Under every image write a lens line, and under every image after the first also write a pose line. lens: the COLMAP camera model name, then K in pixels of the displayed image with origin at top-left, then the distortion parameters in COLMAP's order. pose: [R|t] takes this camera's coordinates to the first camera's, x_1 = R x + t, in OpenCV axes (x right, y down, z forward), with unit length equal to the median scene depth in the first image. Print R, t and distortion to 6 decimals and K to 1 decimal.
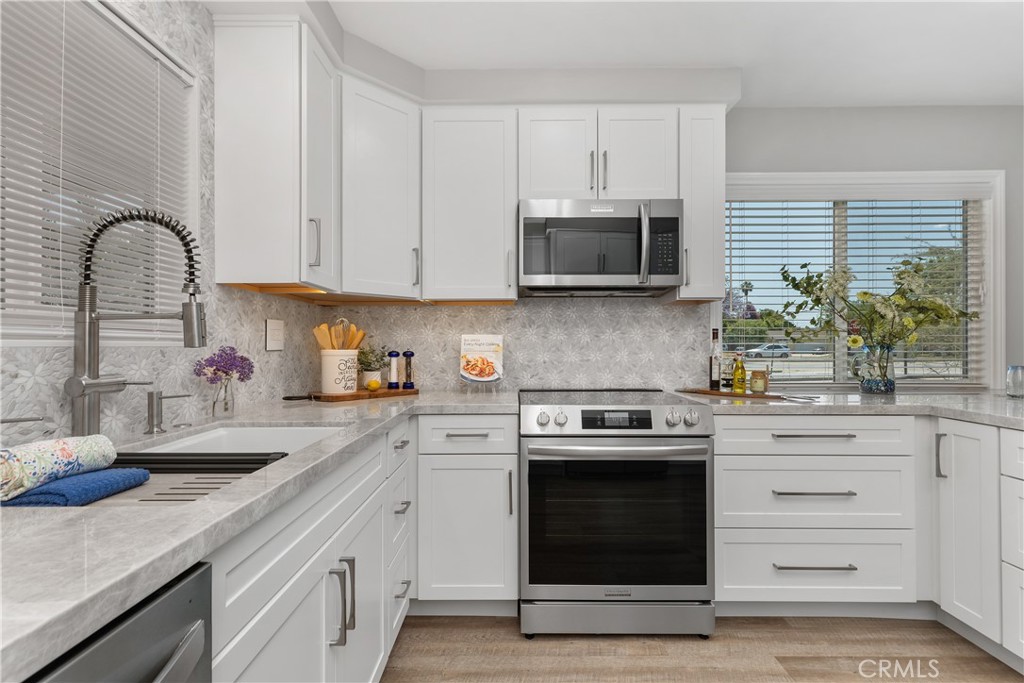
lens RADIAL K [[464.0, 0, 511.3], [0, 464.0, 342.0], [0, 0, 1]] dist [0.008642, -0.000148]
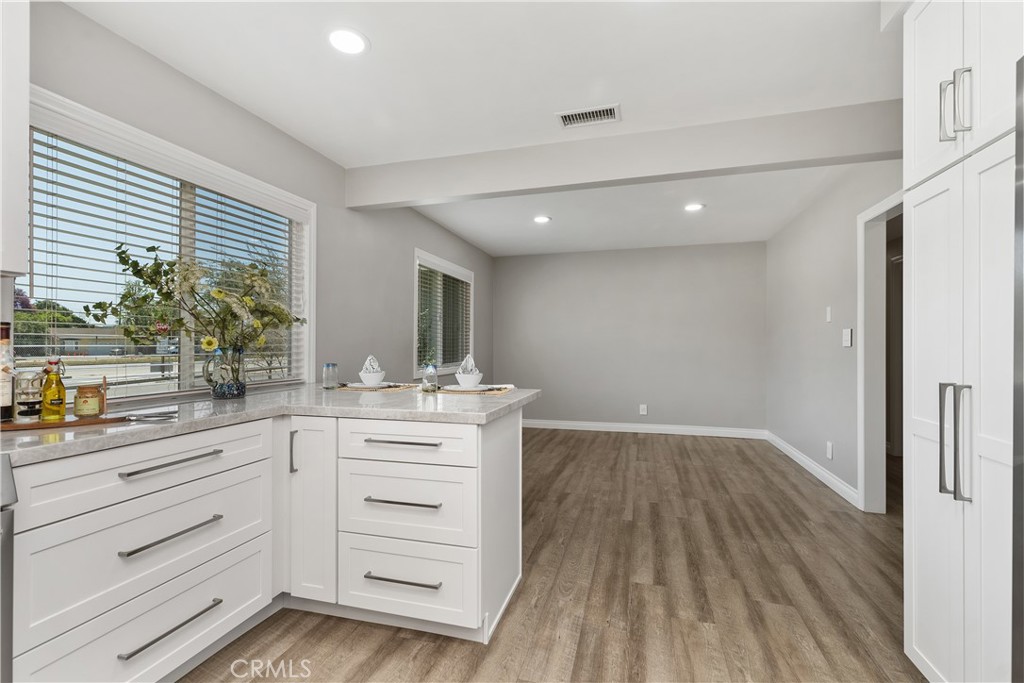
lens RADIAL K [[464.0, 0, 510.1], [0, 464.0, 341.9], [0, 0, 1]] dist [0.008642, -0.000148]
pose [[0.276798, 0.004281, 0.960919, 0.029749], [-0.004268, 0.999986, -0.003225, -0.003984], [-0.960919, -0.003209, 0.276812, 0.185818]]
